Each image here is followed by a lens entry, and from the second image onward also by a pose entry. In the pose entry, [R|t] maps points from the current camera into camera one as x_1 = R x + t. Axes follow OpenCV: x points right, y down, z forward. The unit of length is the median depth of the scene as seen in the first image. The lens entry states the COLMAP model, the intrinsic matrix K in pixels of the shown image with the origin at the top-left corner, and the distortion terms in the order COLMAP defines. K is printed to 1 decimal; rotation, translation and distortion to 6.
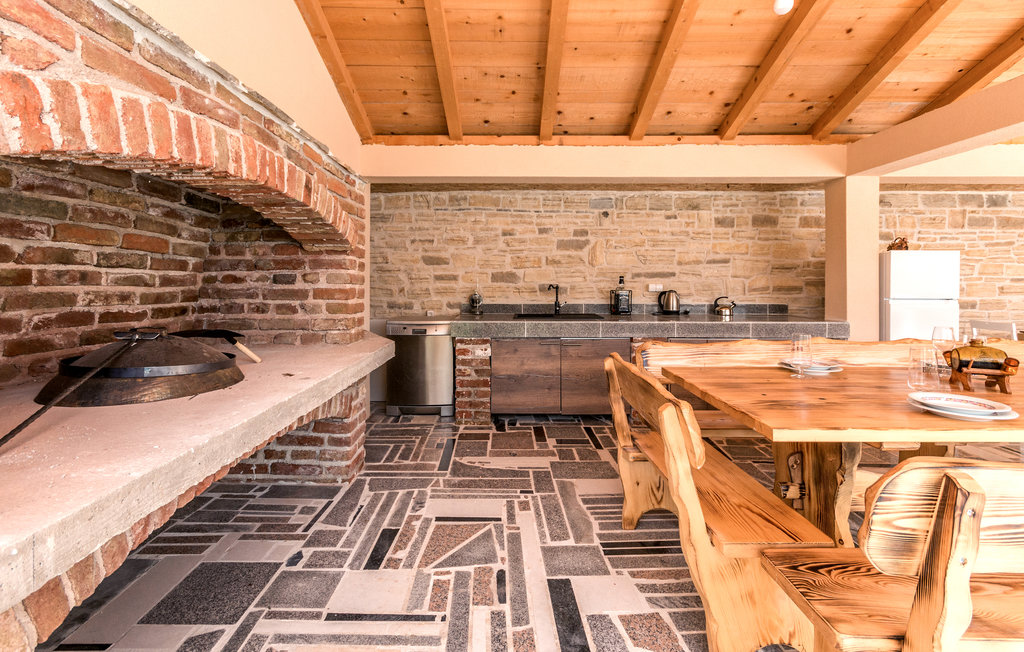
lens RADIAL K [[460.4, 0, 511.0], [0, 460.4, 316.1], [0, 0, 1]] dist [0.009360, 0.000096]
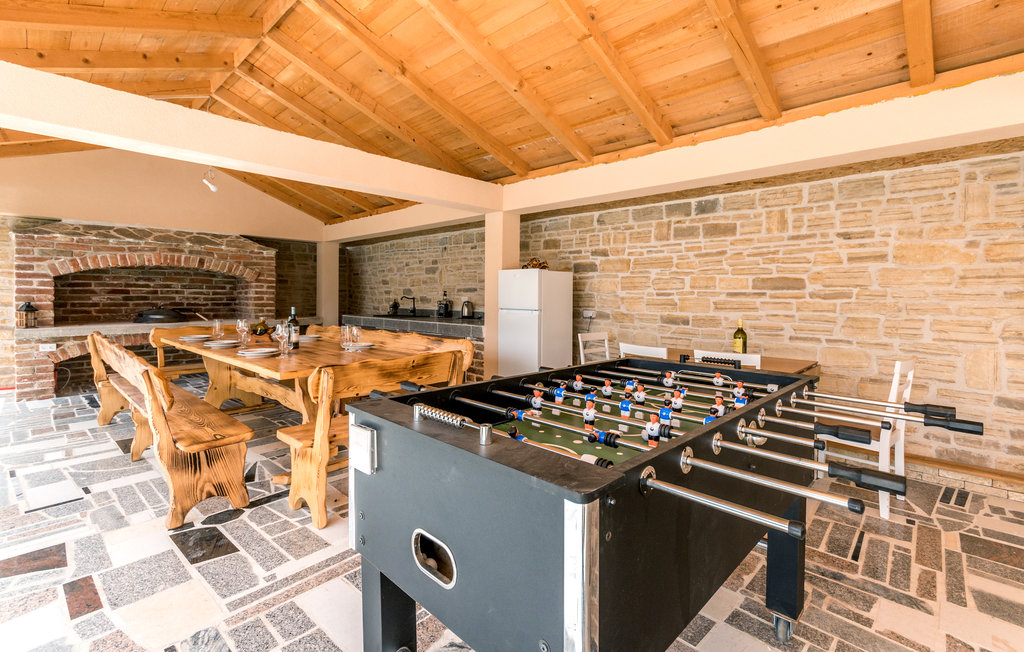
lens RADIAL K [[460.4, 0, 516.6], [0, 460.4, 330.4], [0, 0, 1]] dist [0.009360, 0.000096]
pose [[0.729112, 0.054829, -0.682195, 1.401193], [-0.056653, 0.998200, 0.019678, -0.004214], [0.682046, 0.024300, 0.730905, 0.097163]]
